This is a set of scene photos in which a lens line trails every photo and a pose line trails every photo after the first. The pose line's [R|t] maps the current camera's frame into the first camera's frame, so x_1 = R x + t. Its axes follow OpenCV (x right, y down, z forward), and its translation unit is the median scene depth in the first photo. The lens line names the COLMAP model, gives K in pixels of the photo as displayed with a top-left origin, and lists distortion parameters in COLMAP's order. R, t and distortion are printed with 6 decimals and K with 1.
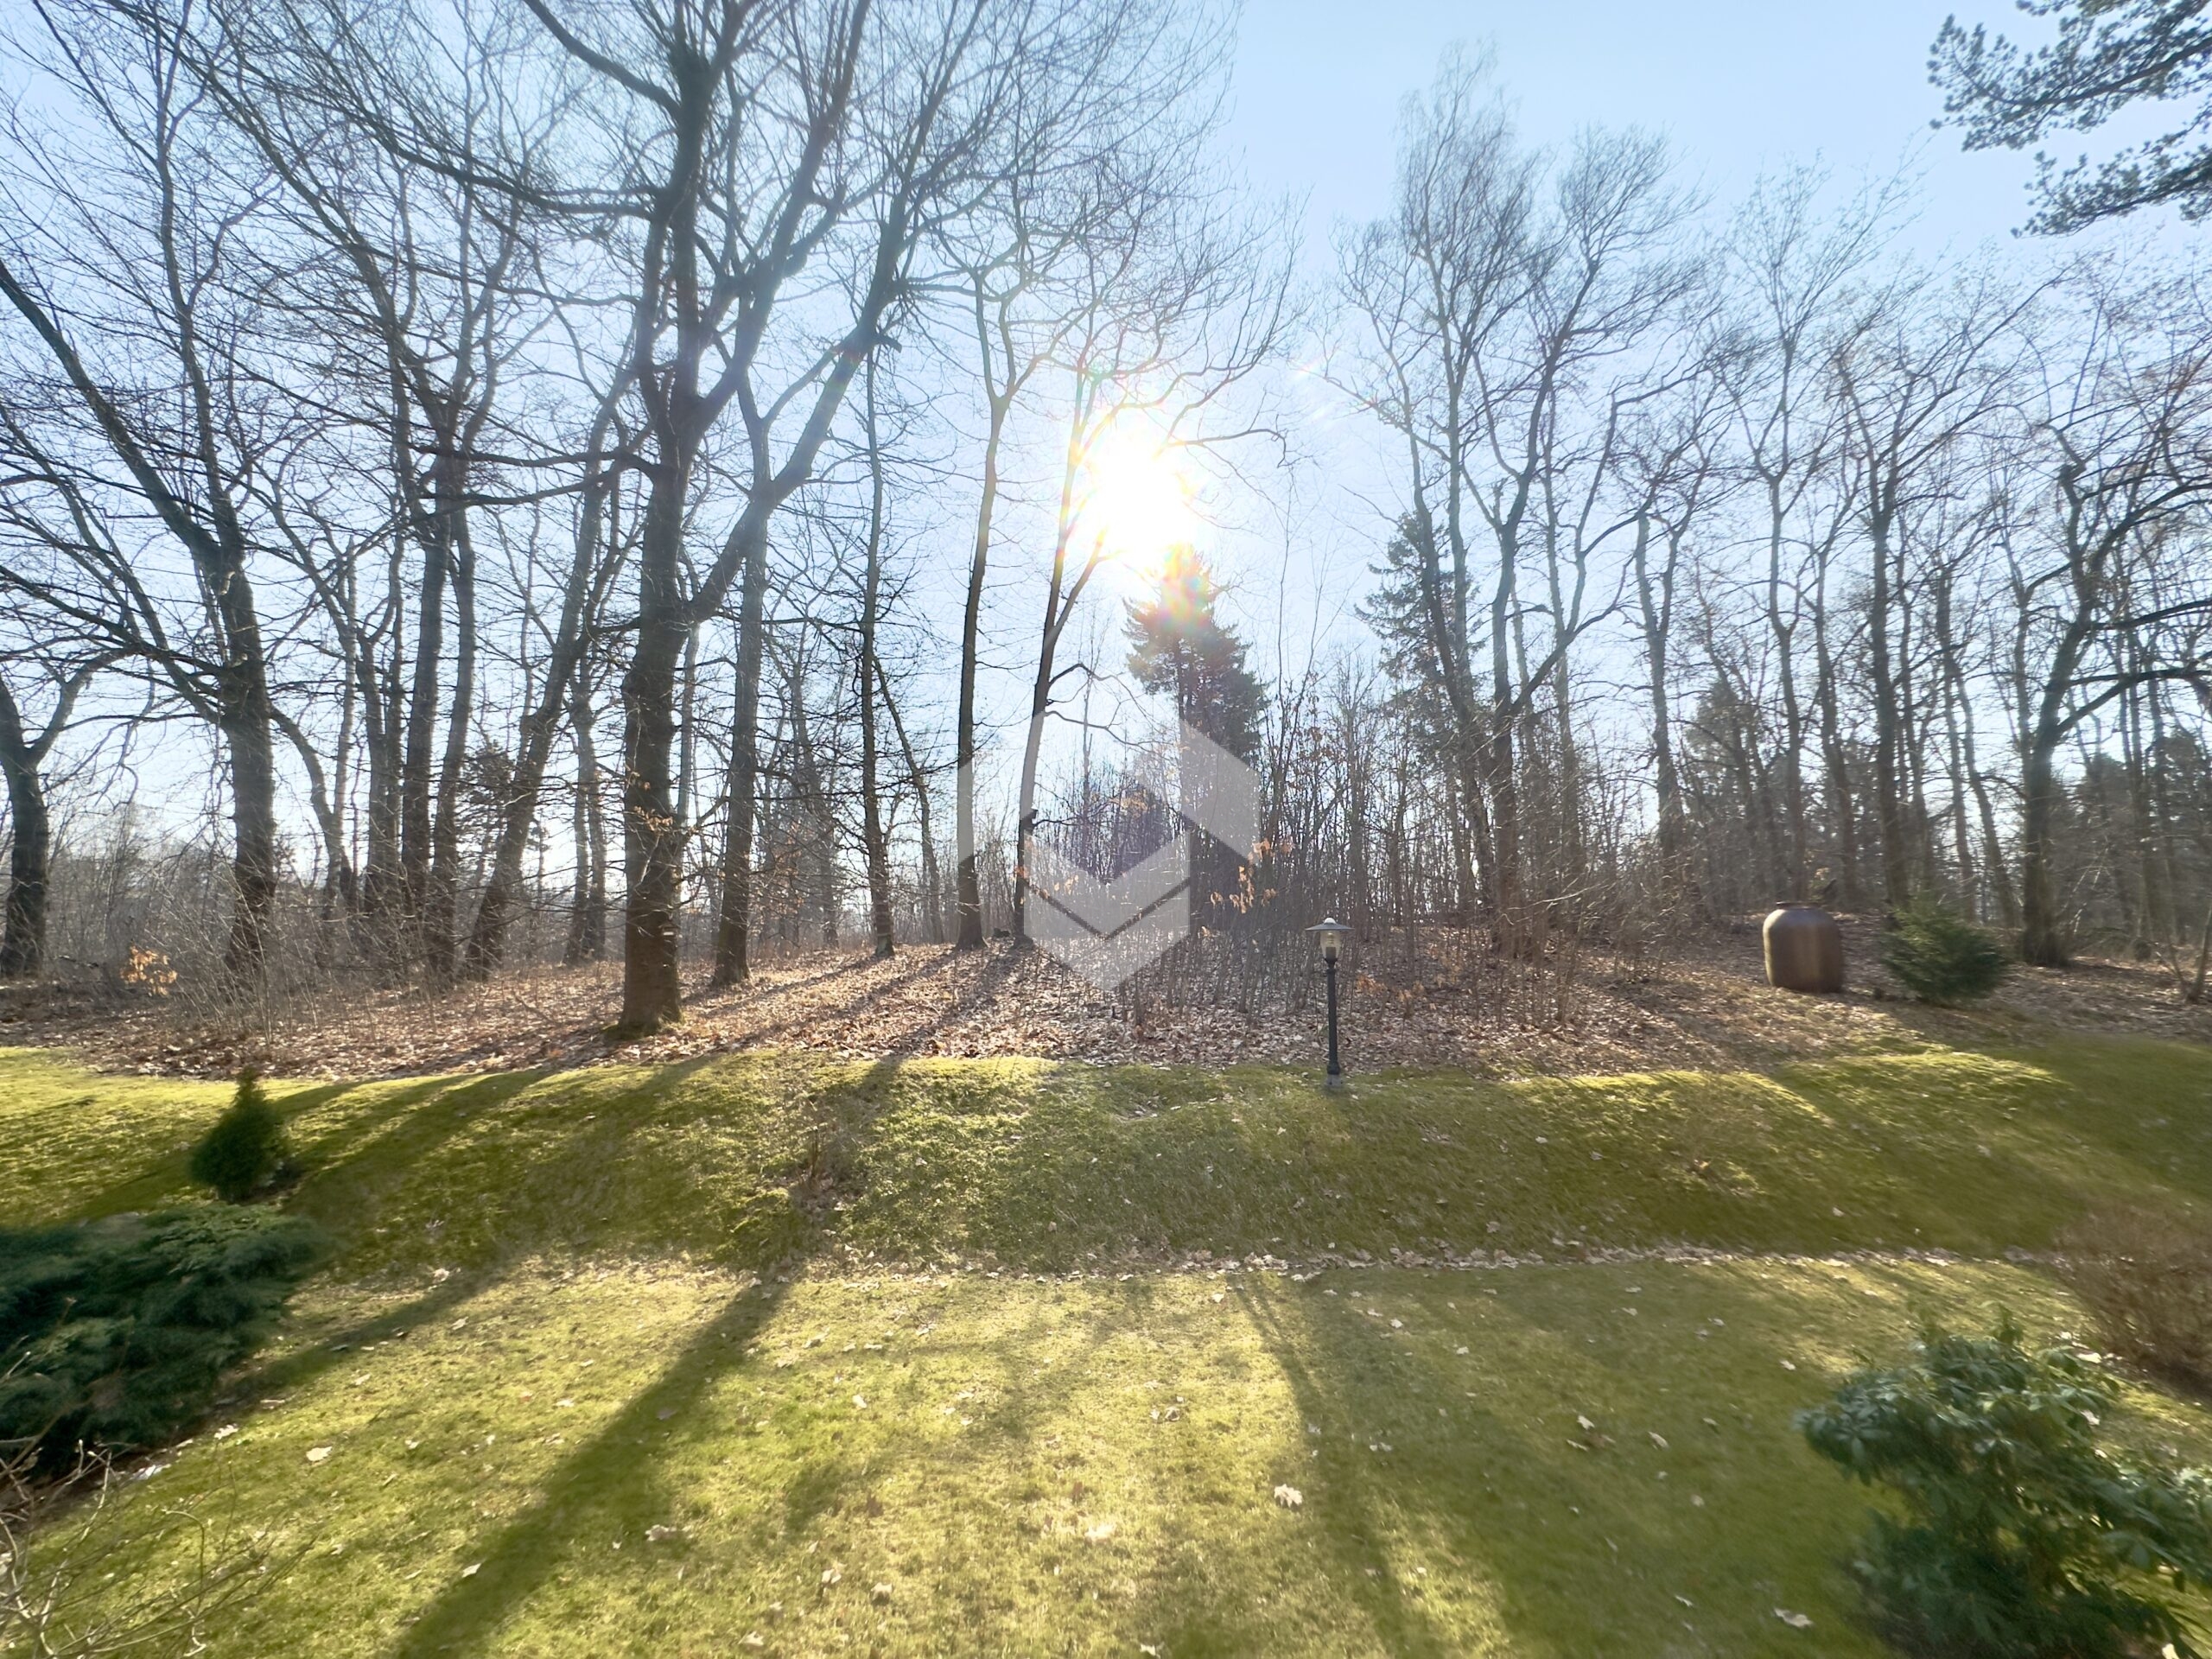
lens RADIAL K [[882.6, 0, 1107.8], [0, 882.6, 836.6], [0, 0, 1]] dist [-0.000622, 0.000706]
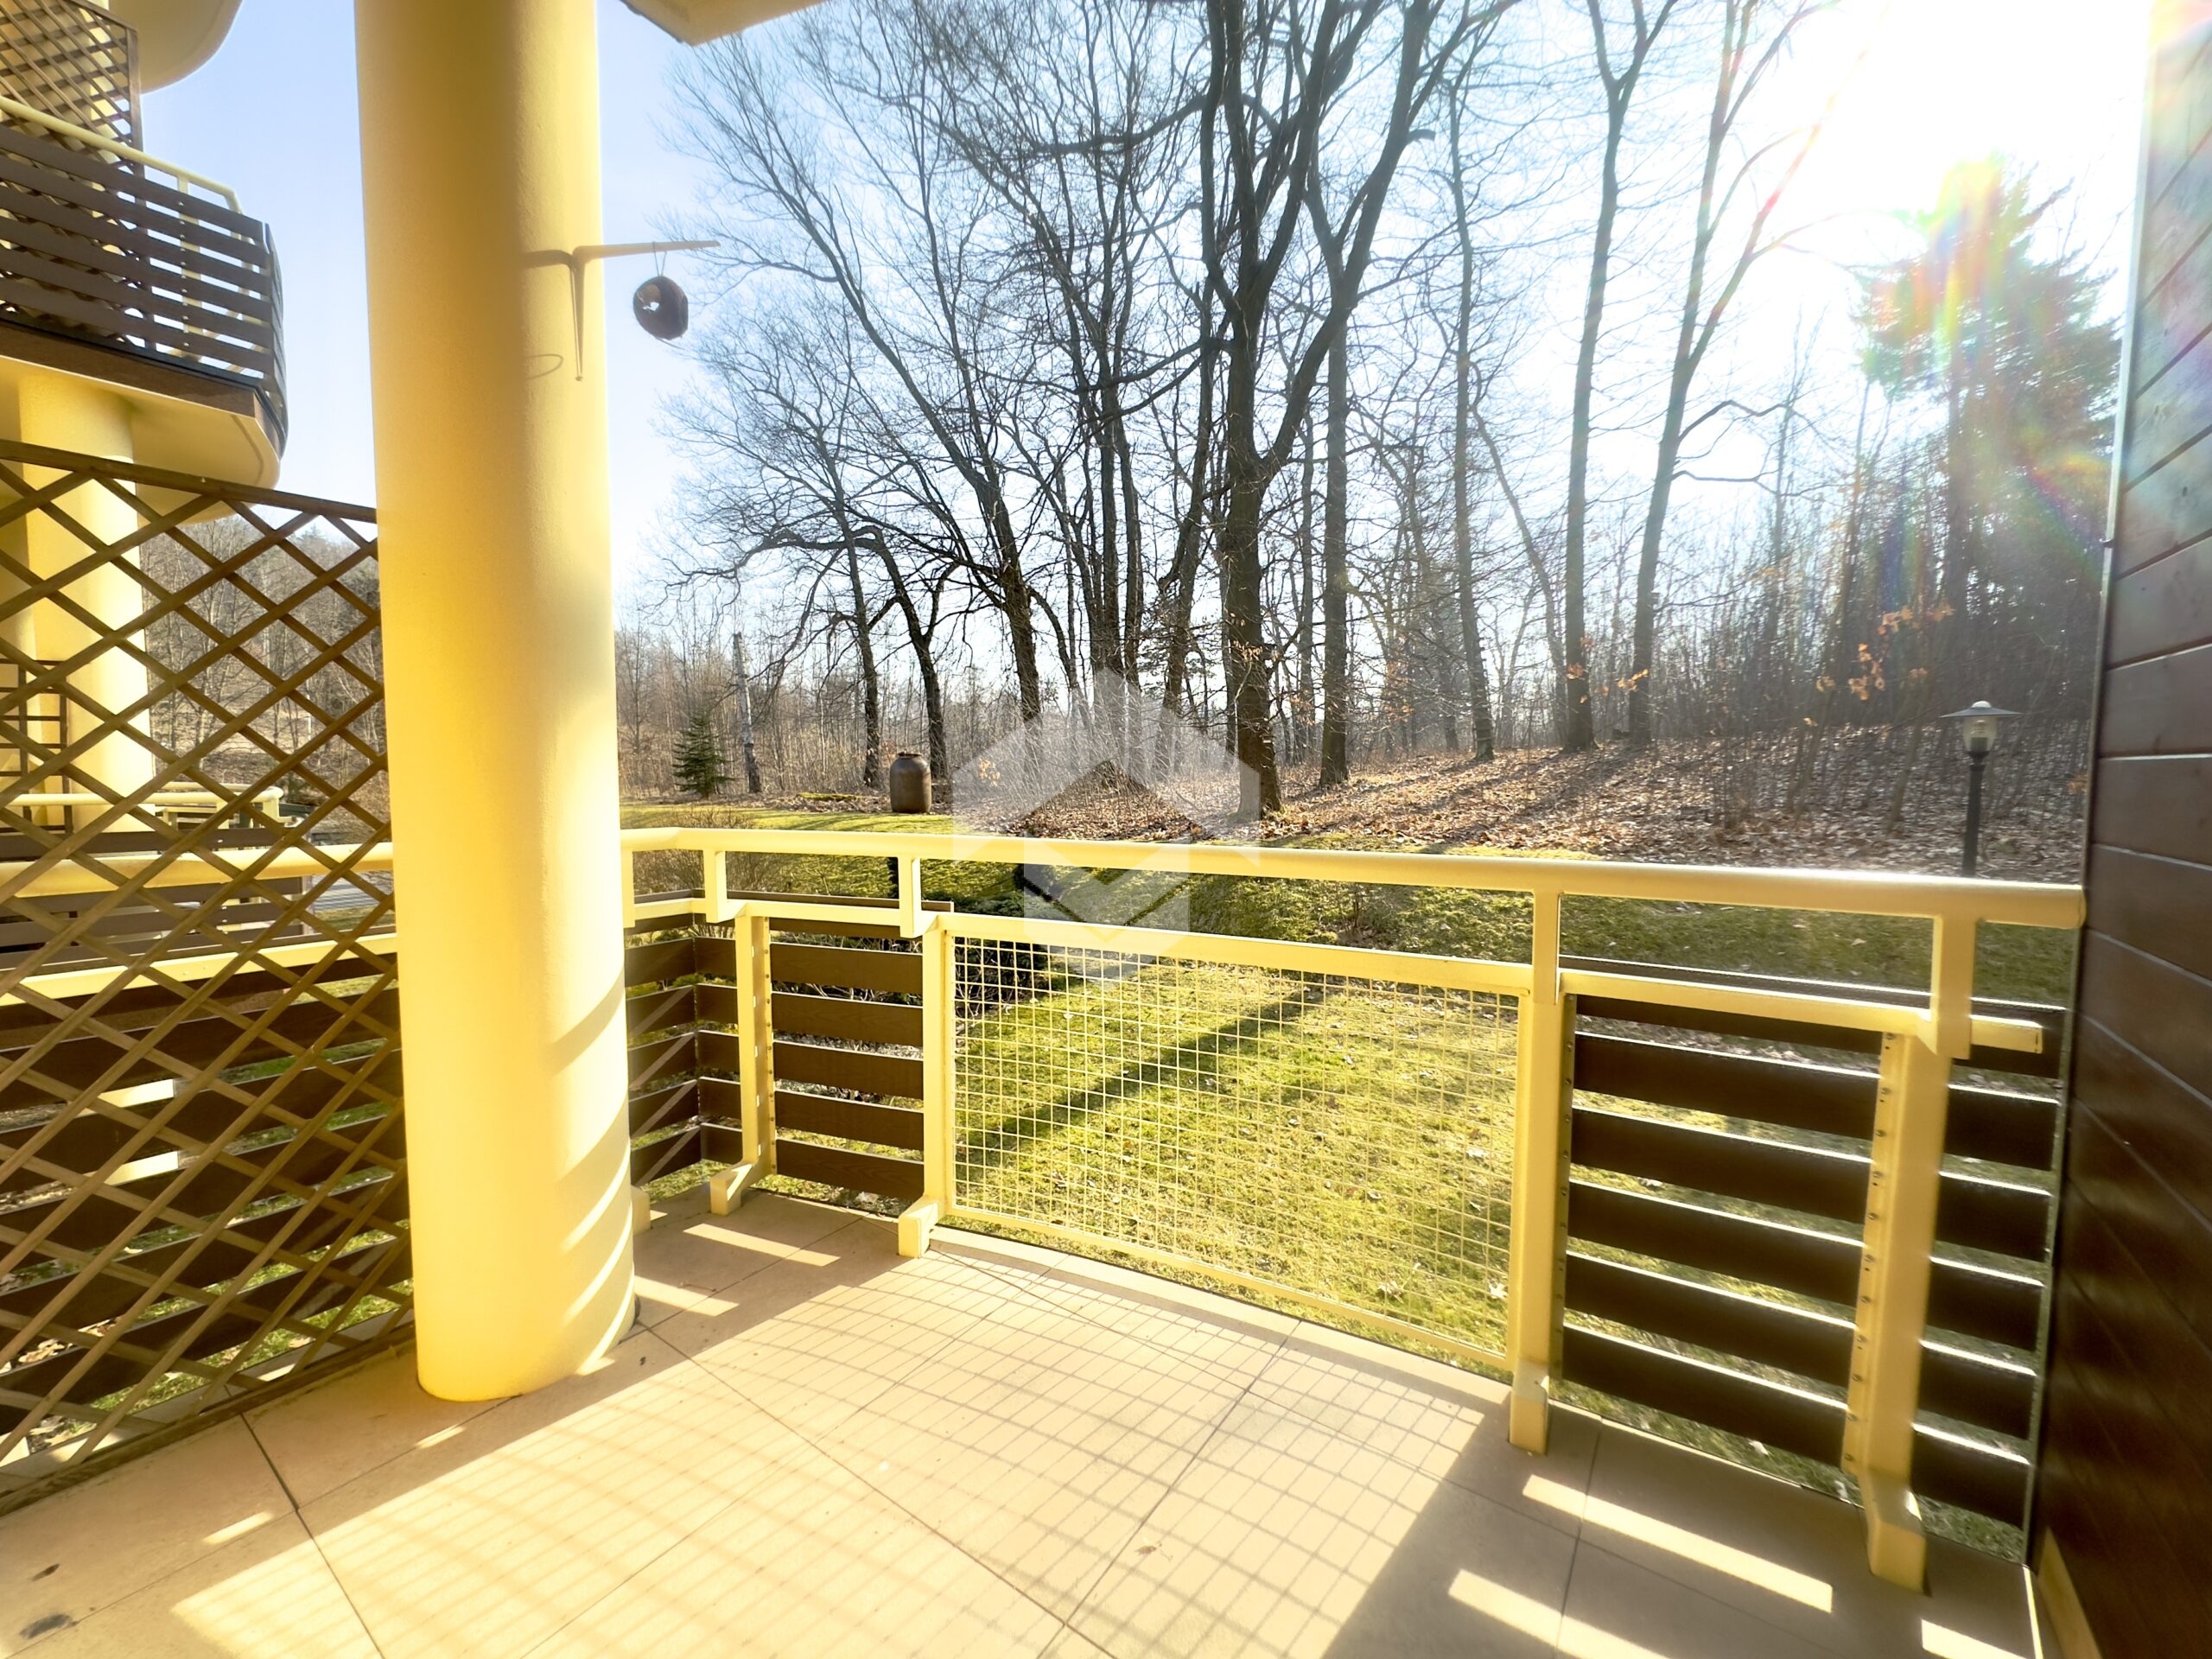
lens RADIAL K [[877.1, 0, 1105.9], [0, 877.1, 832.0], [0, 0, 1]] dist [-0.003108, 0.000056]
pose [[0.767485, 0.041763, -0.639706, 0.085345], [0.093750, 0.979836, 0.176445, -0.003421], [0.634175, -0.195391, 0.748093, -0.067329]]
